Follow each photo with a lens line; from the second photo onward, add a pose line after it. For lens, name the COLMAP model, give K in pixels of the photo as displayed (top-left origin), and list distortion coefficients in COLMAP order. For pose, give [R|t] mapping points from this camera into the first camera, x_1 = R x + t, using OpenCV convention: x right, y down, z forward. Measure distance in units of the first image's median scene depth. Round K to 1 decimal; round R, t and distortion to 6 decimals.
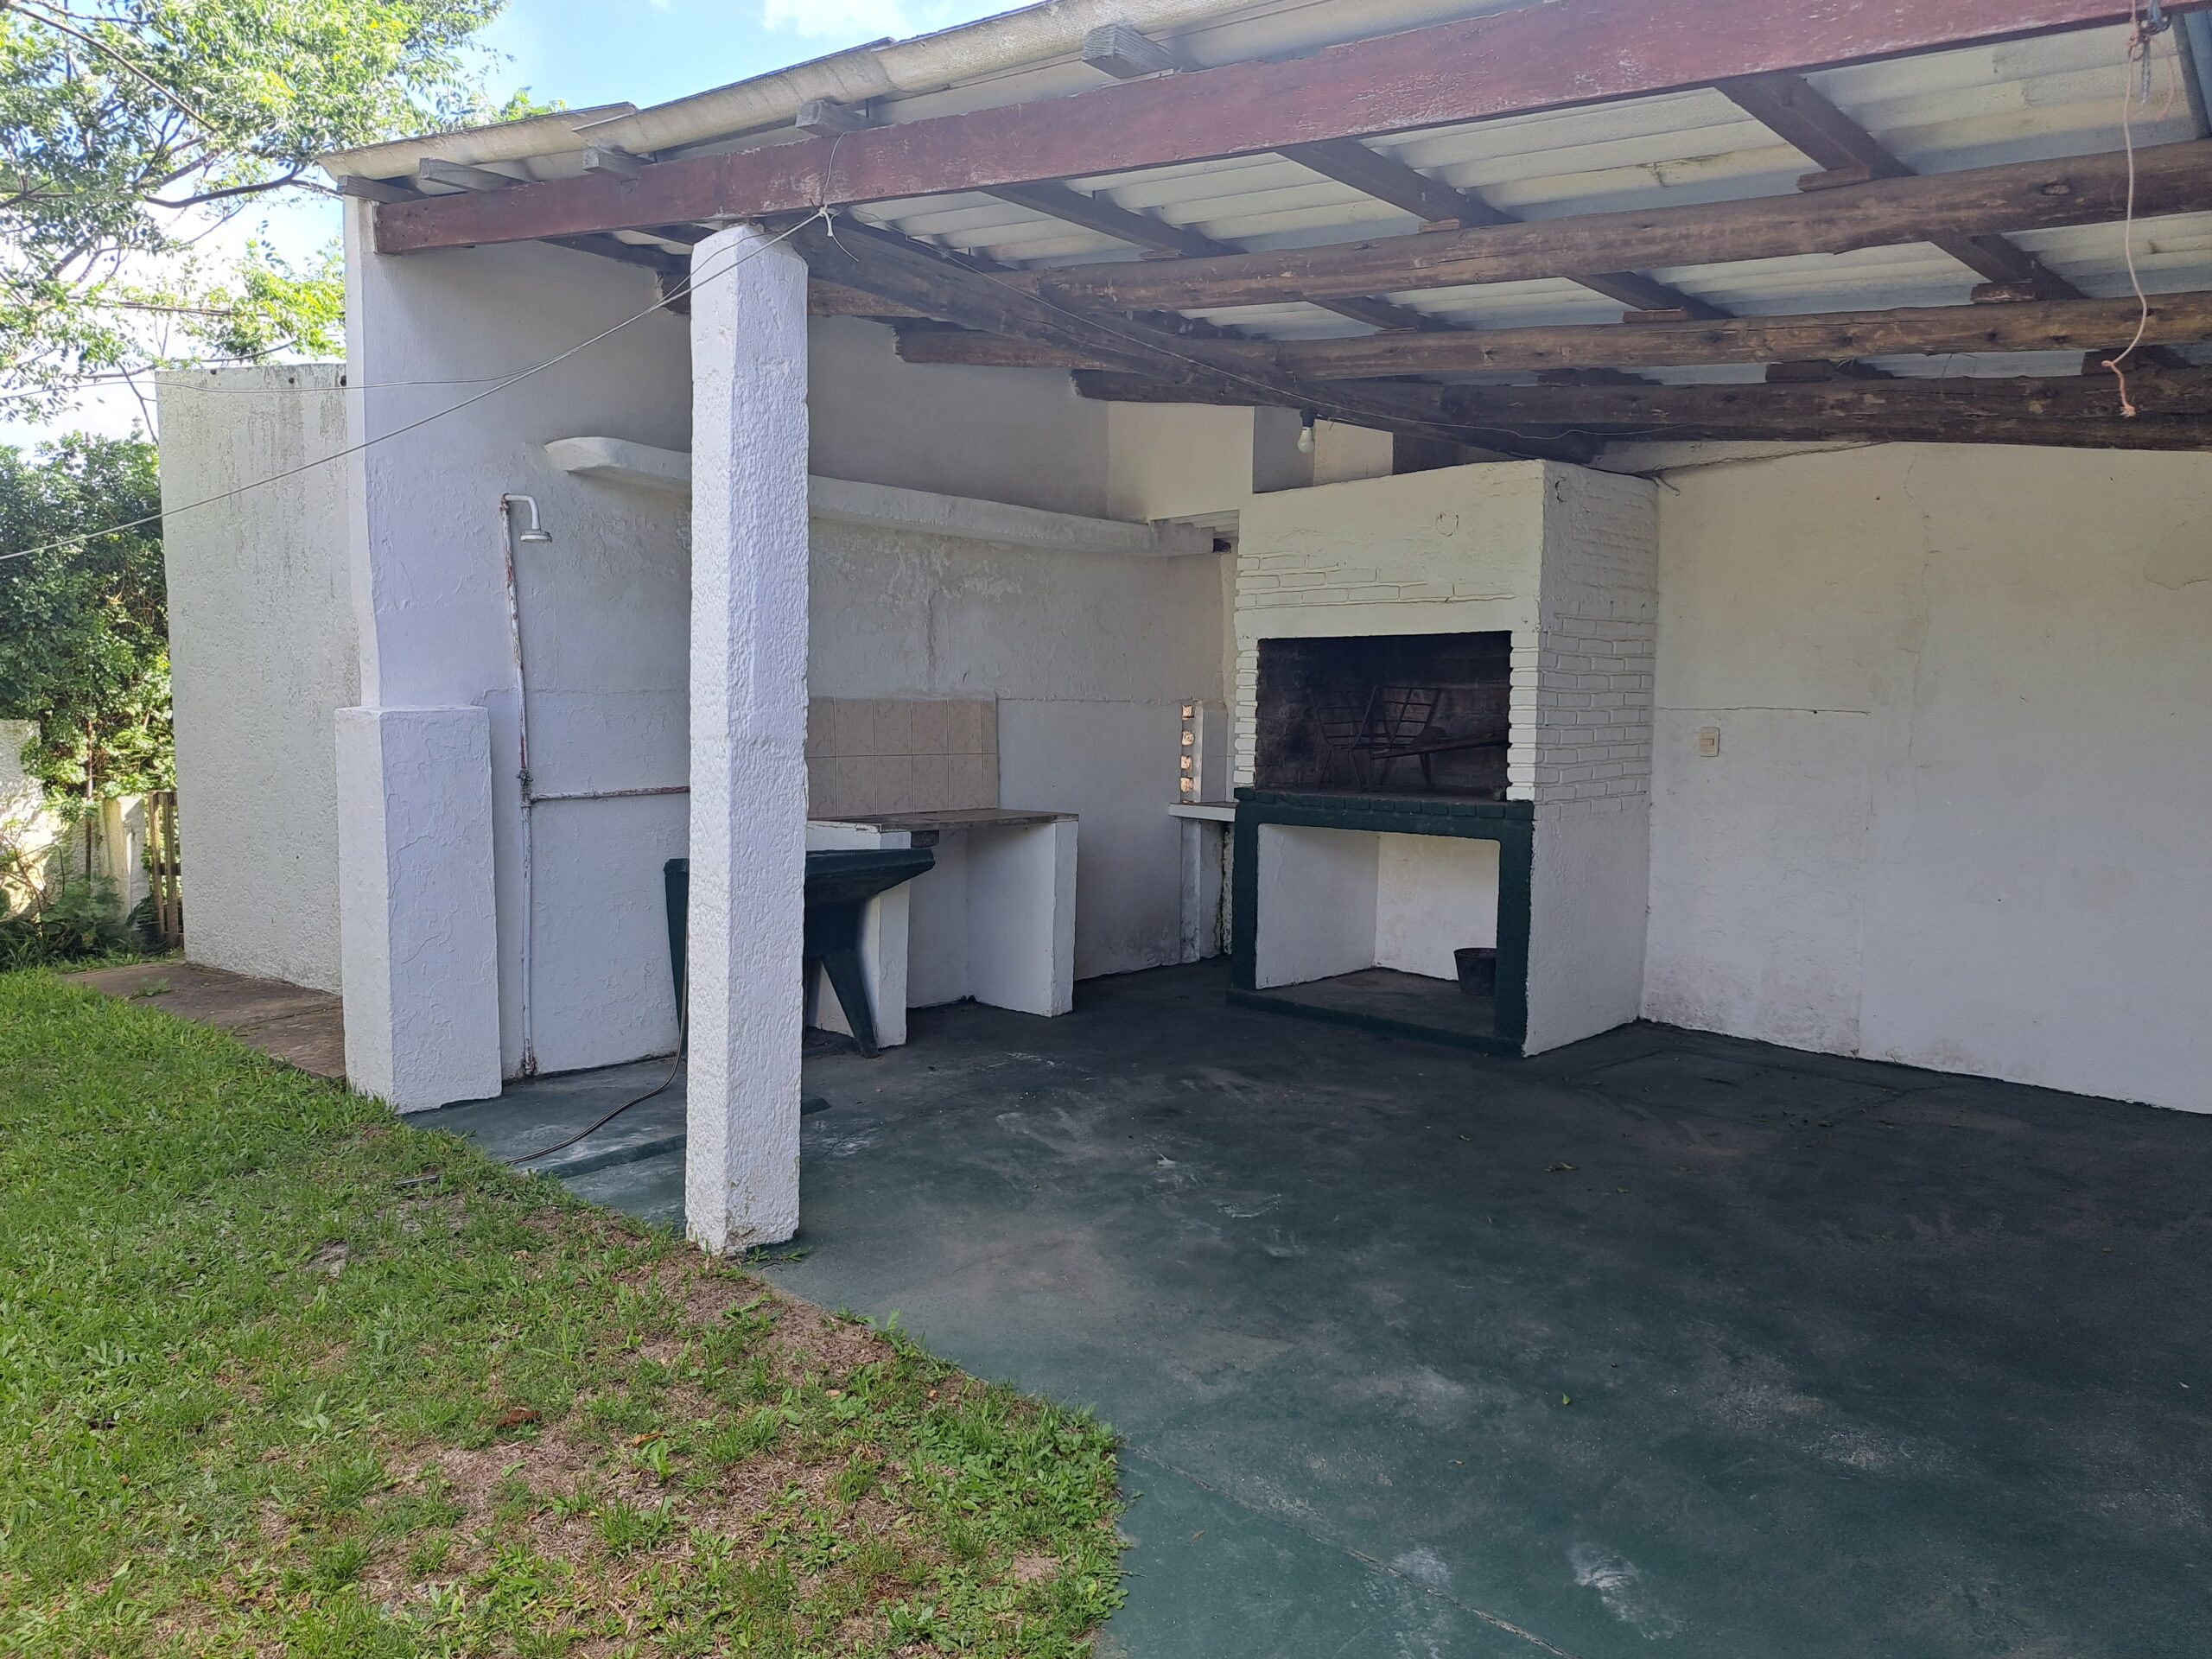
lens RADIAL K [[1579.3, 0, 1119.5], [0, 1579.3, 822.9], [0, 0, 1]] dist [0.058836, -0.047035]
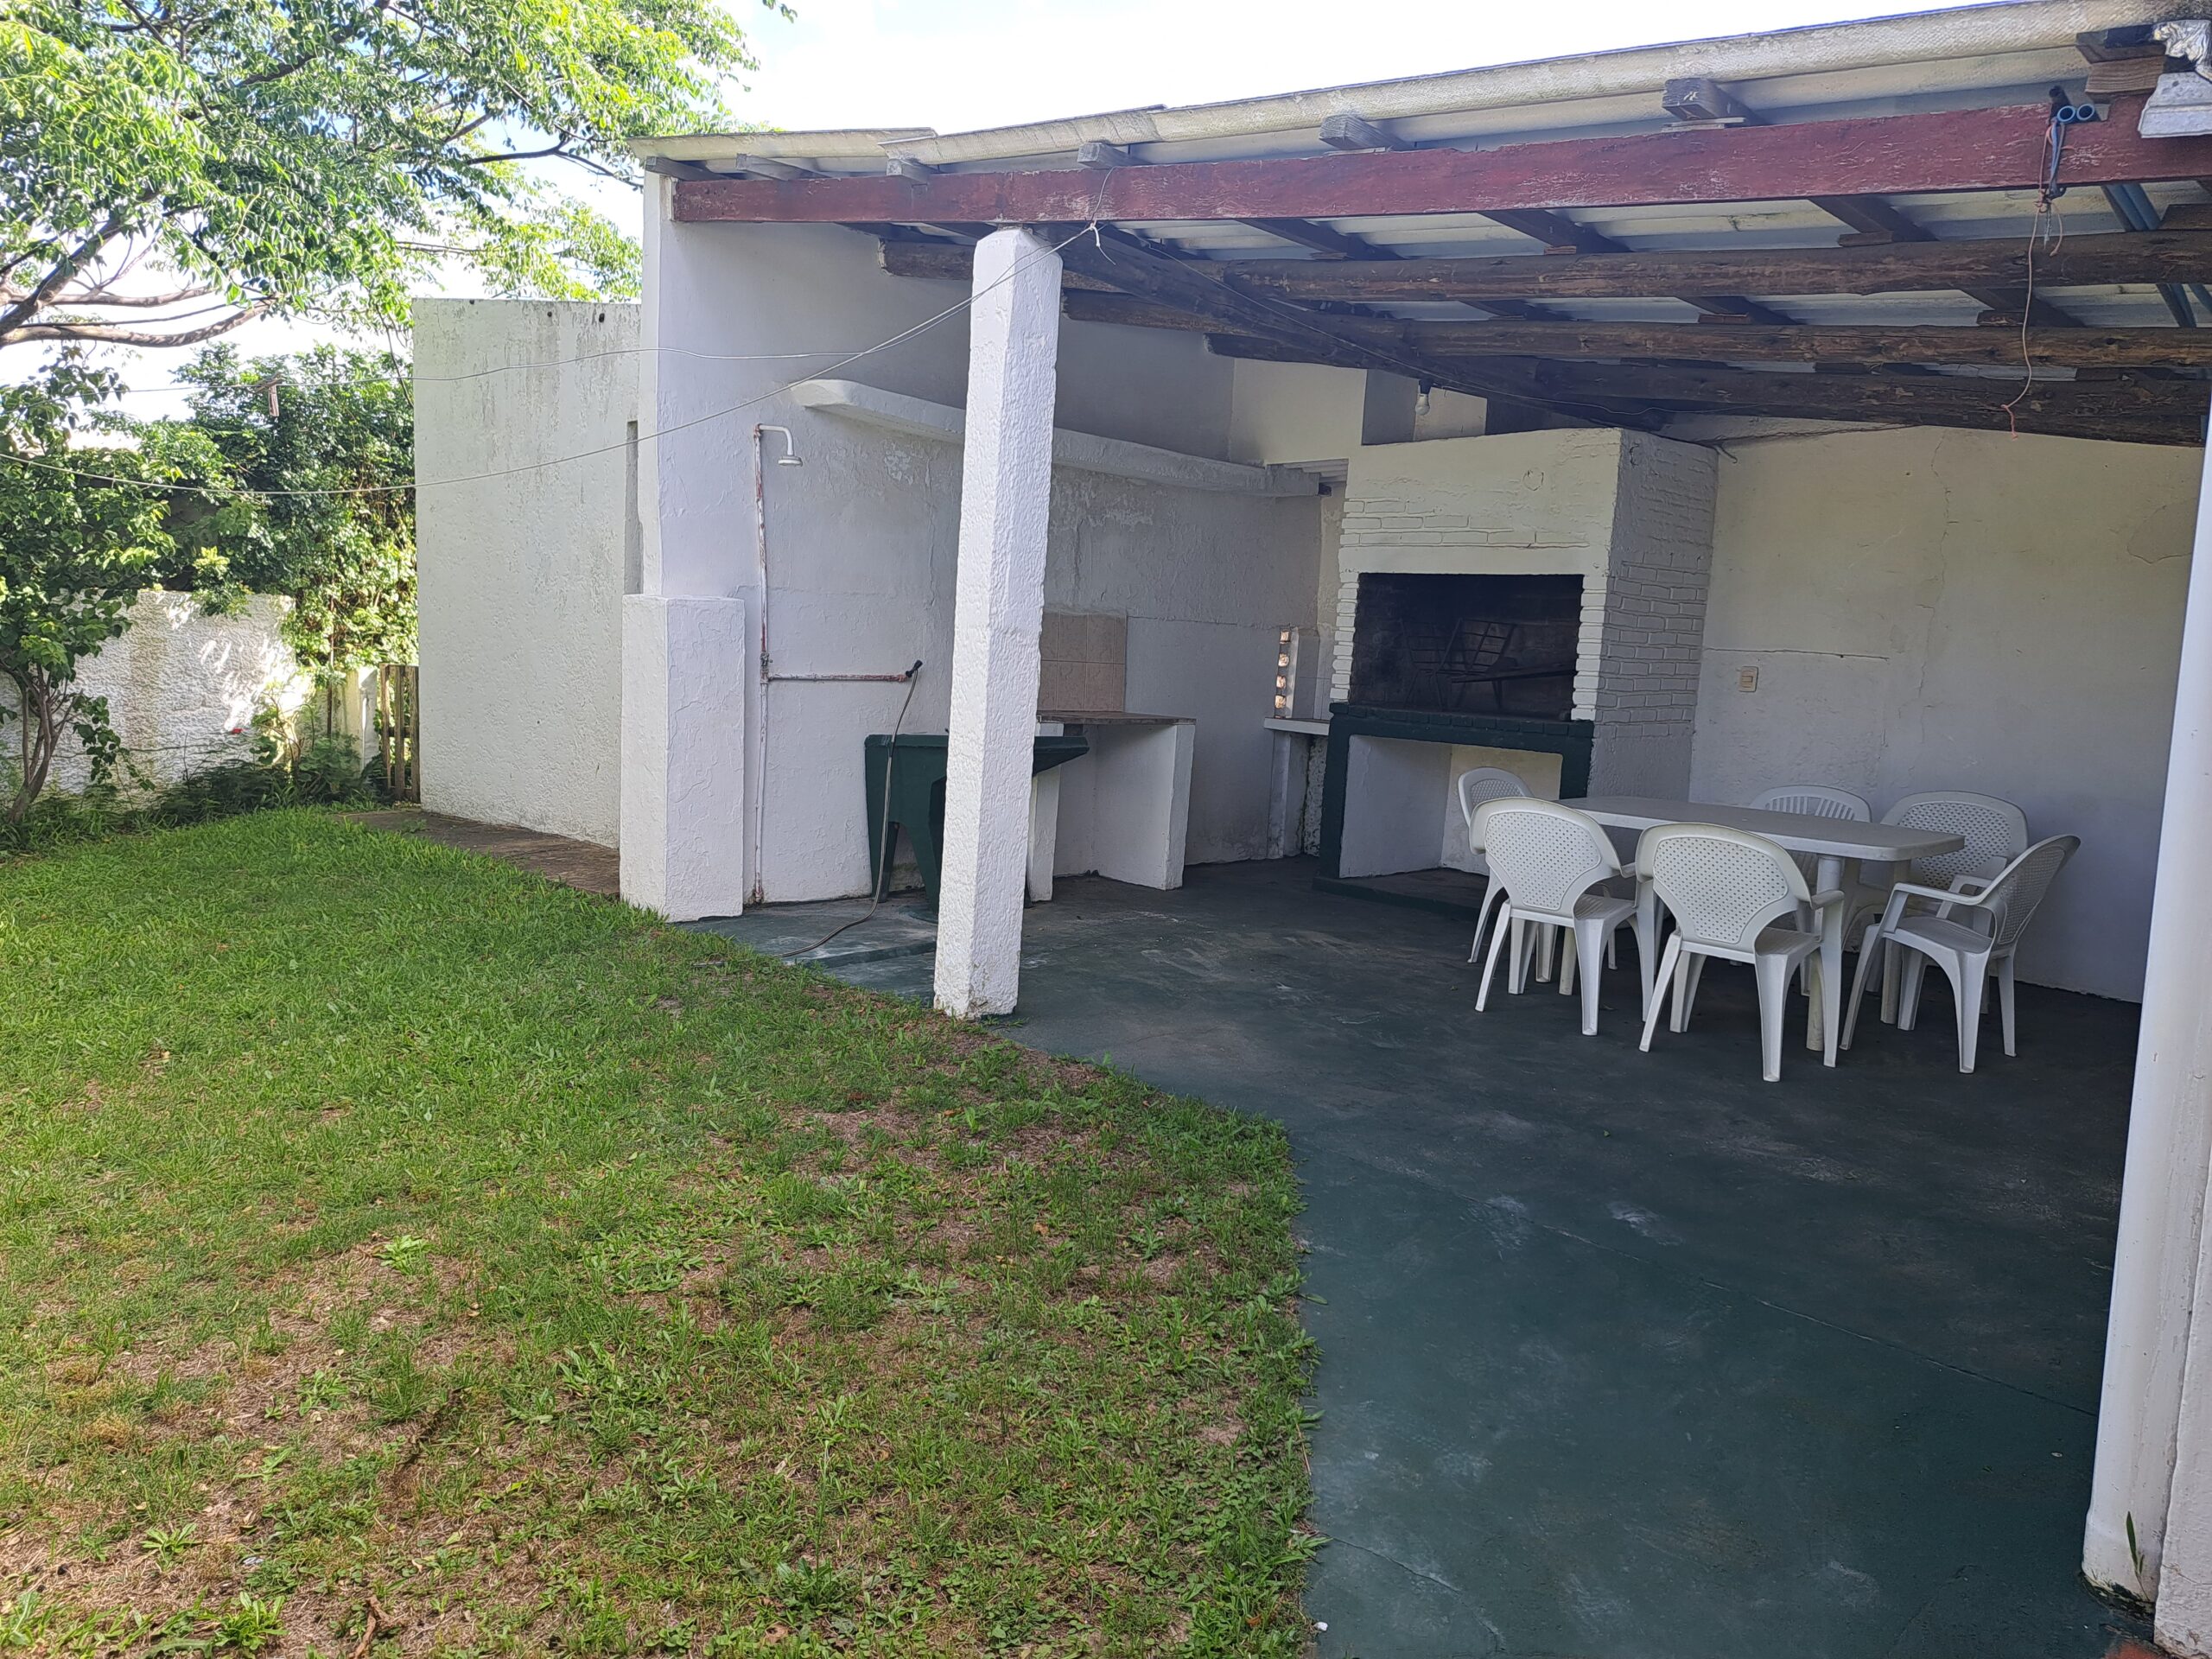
lens RADIAL K [[1579.3, 0, 1113.6], [0, 1579.3, 823.8], [0, 0, 1]] dist [0.058836, -0.047035]
pose [[0.998568, 0.048503, -0.022563, -0.081921], [-0.047546, 0.998020, 0.041165, 0.039192], [0.024515, -0.040034, 0.998898, -0.239002]]
